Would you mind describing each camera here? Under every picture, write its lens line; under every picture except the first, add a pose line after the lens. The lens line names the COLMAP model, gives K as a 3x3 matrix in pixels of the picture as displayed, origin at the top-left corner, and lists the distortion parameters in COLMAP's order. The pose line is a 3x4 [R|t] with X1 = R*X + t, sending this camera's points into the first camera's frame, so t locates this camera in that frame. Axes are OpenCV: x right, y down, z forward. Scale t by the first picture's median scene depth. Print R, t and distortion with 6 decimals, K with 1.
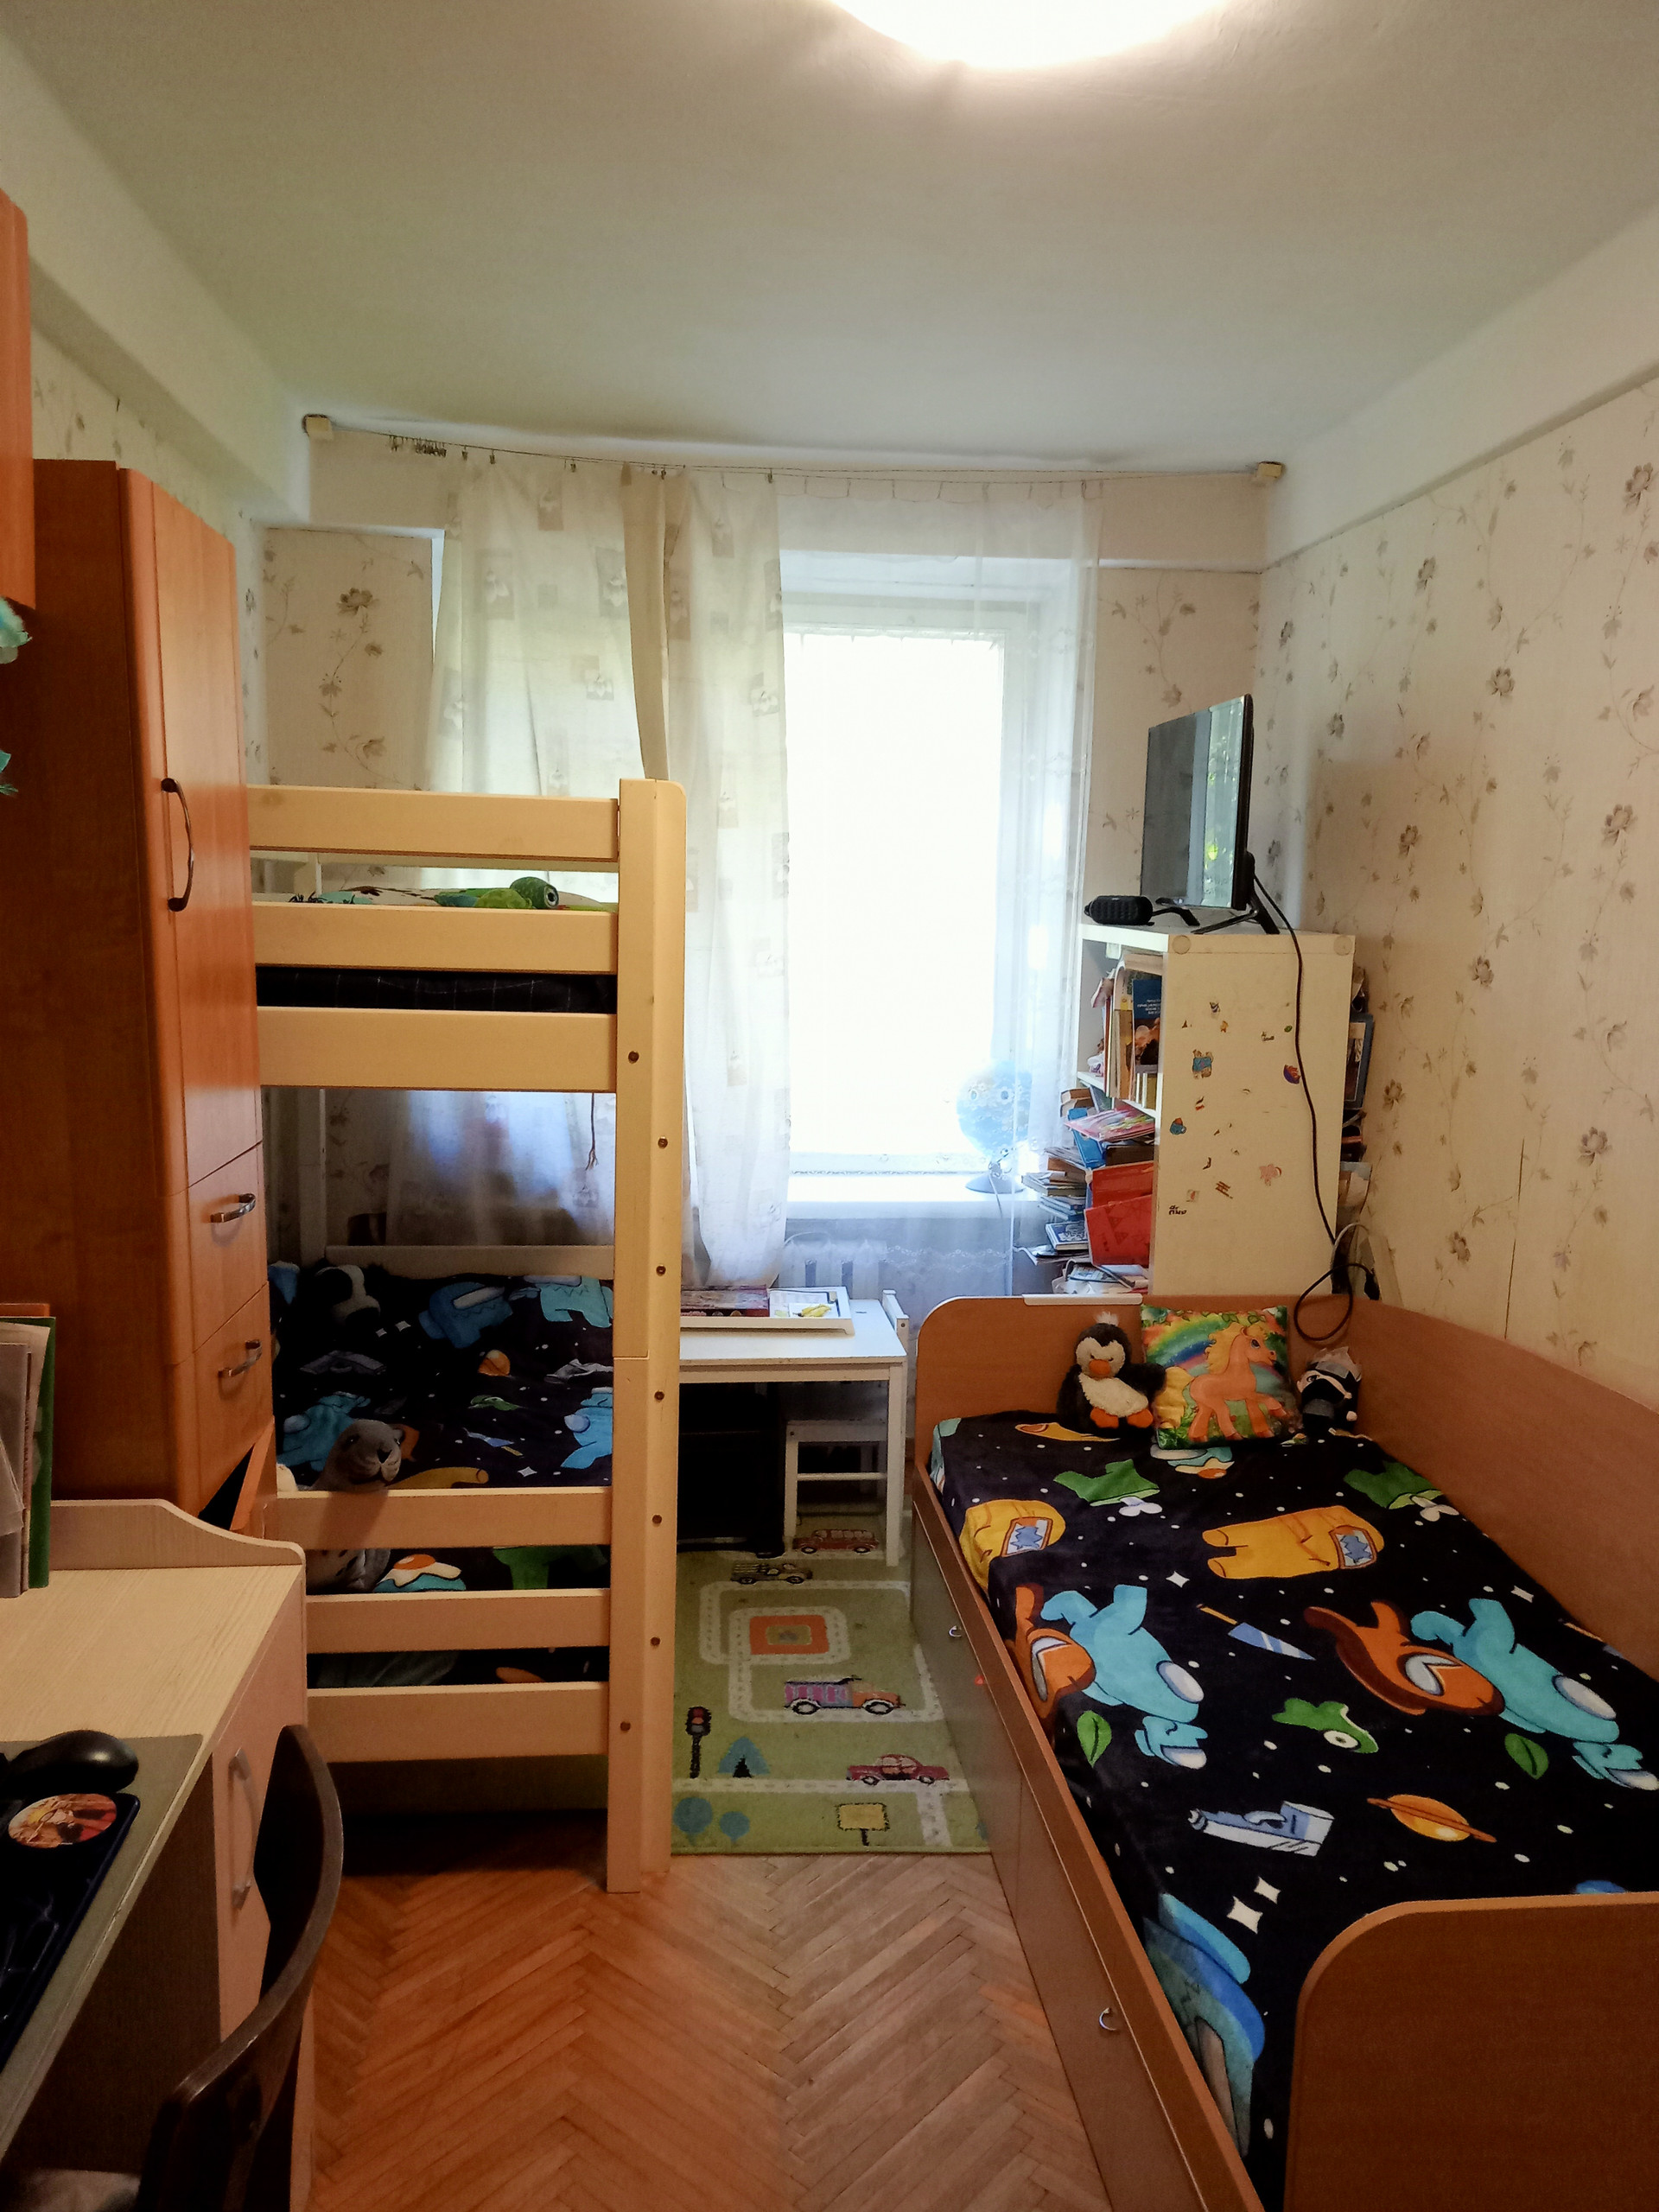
lens RADIAL K [[1604.2, 0, 829.5], [0, 1604.2, 1106.0], [0, 0, 1]] dist [0.112879, -0.207283]
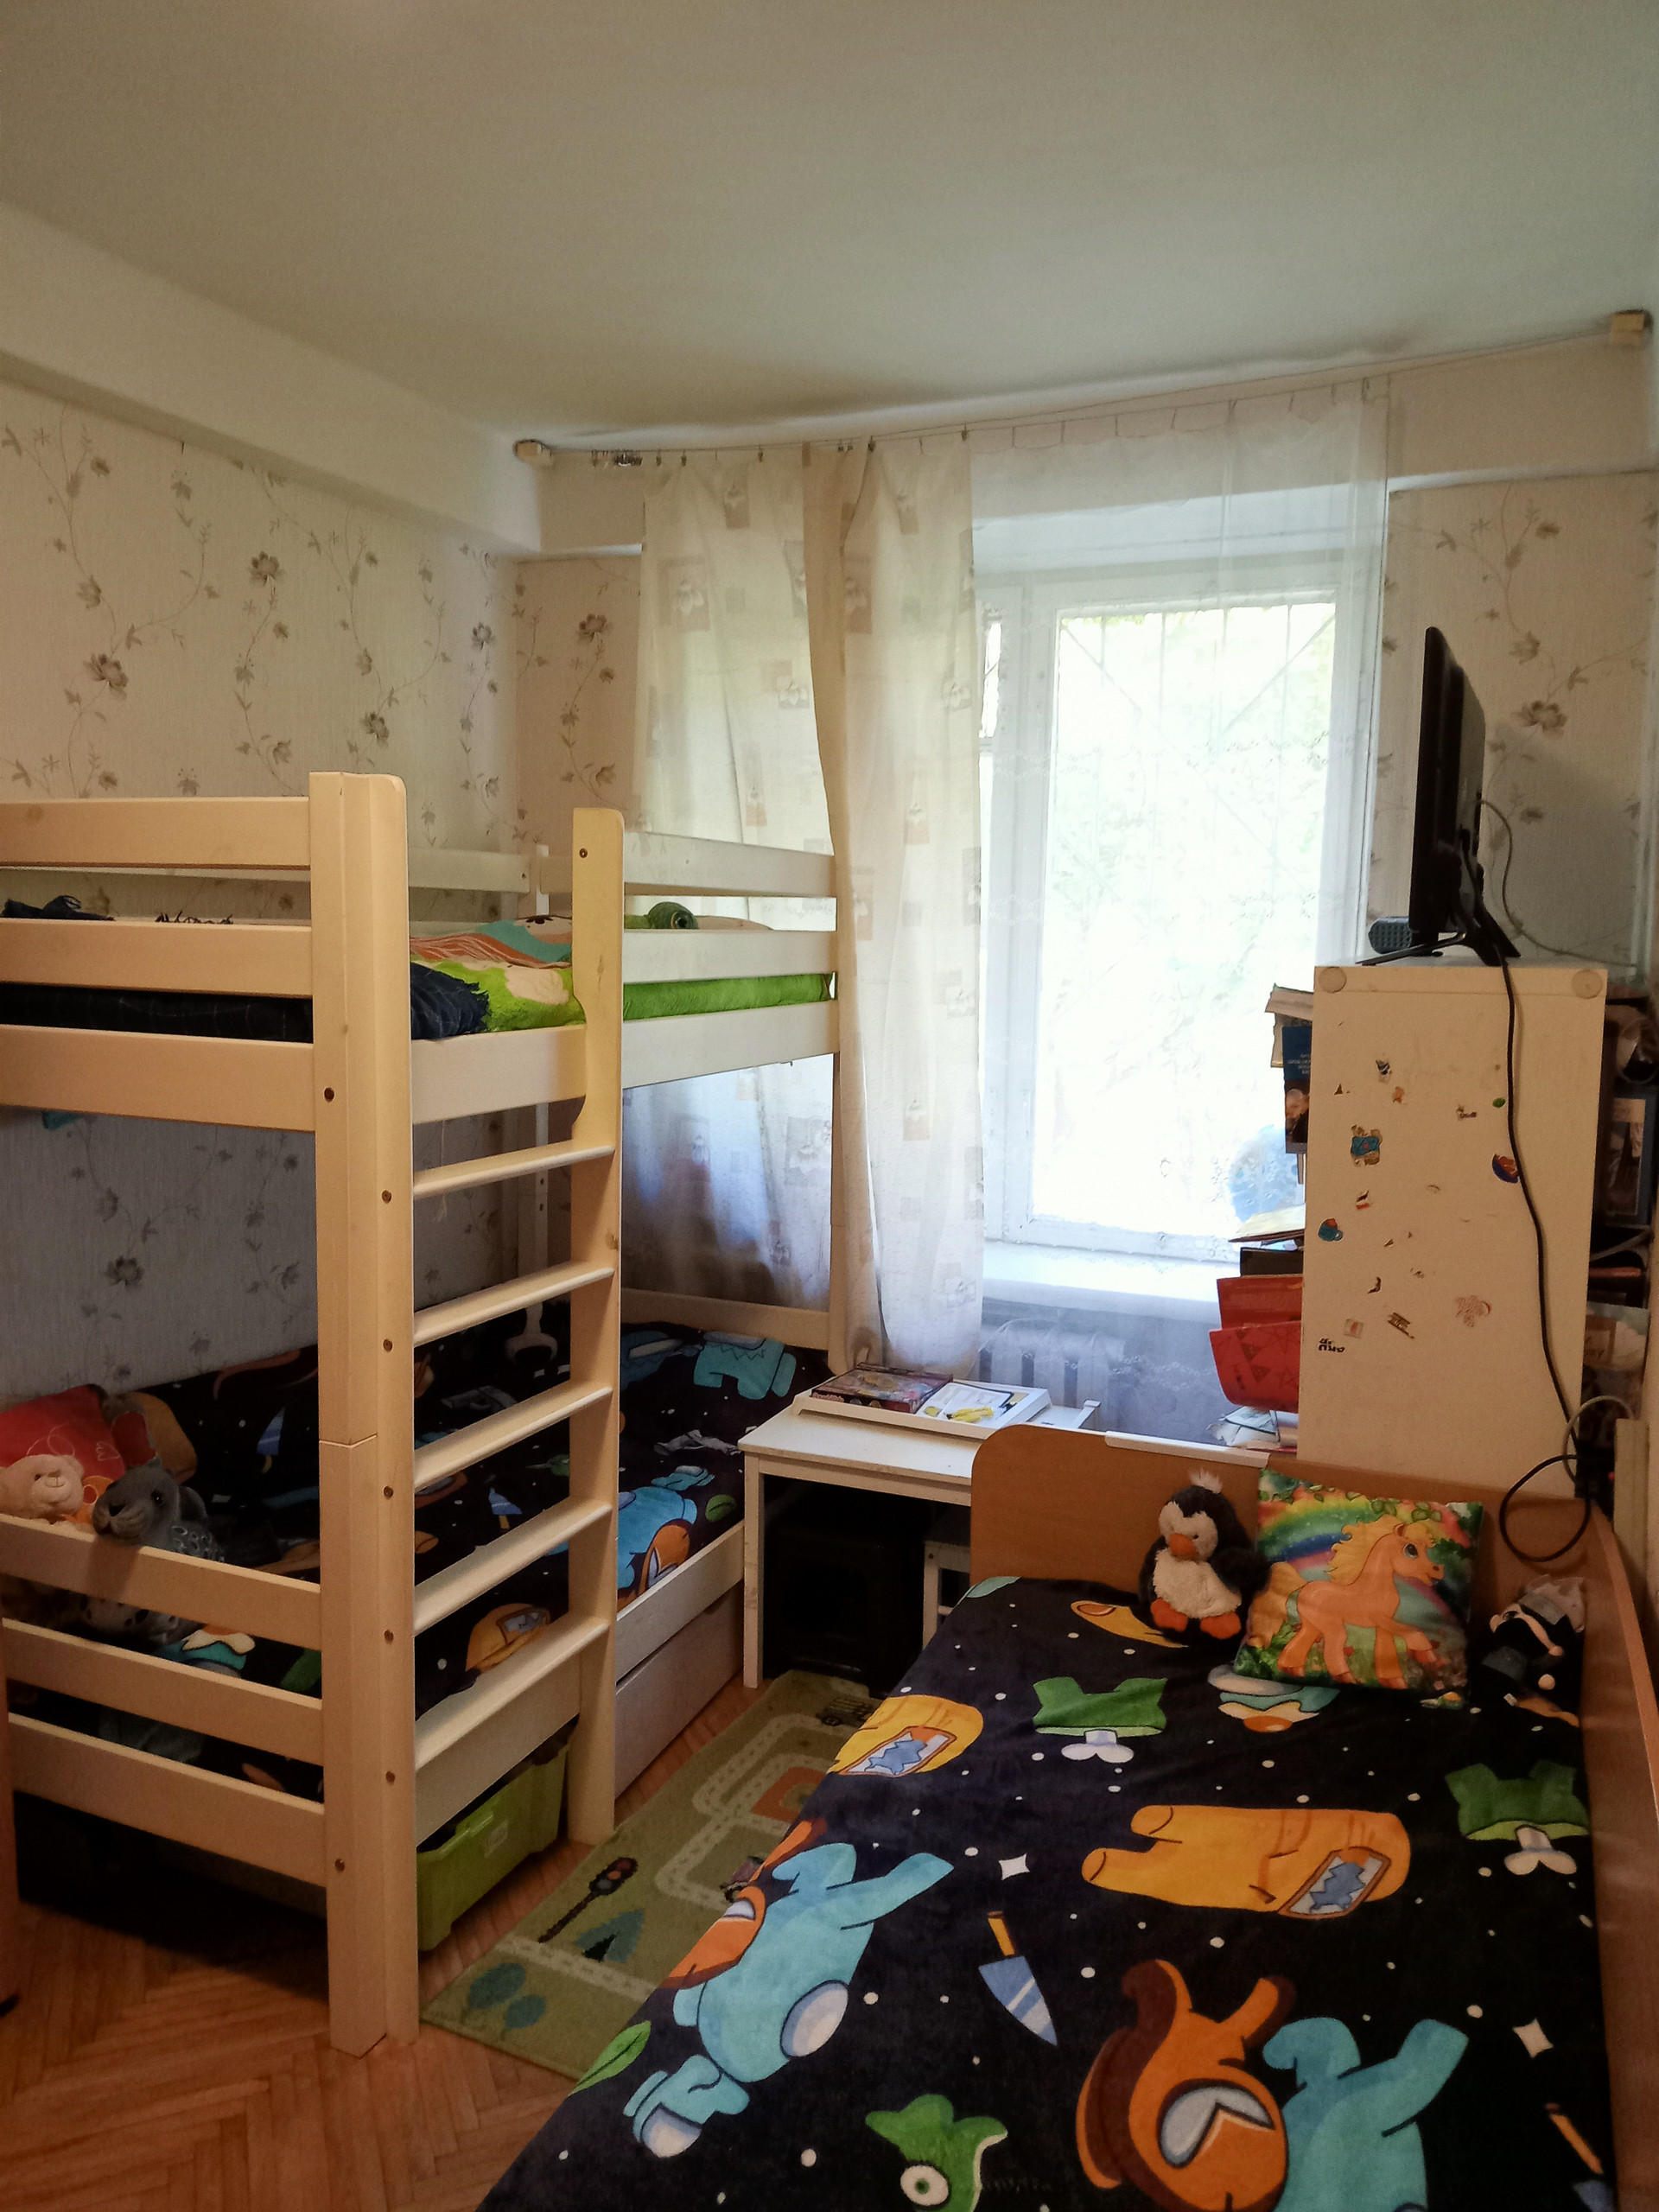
lens RADIAL K [[1604.2, 0, 829.5], [0, 1604.2, 1106.0], [0, 0, 1]] dist [0.112879, -0.207283]
pose [[0.876366, 0.047082, -0.479340, 0.363844], [-0.060077, 0.998124, -0.011799, -0.020843], [0.477885, 0.039137, 0.877550, 0.250781]]
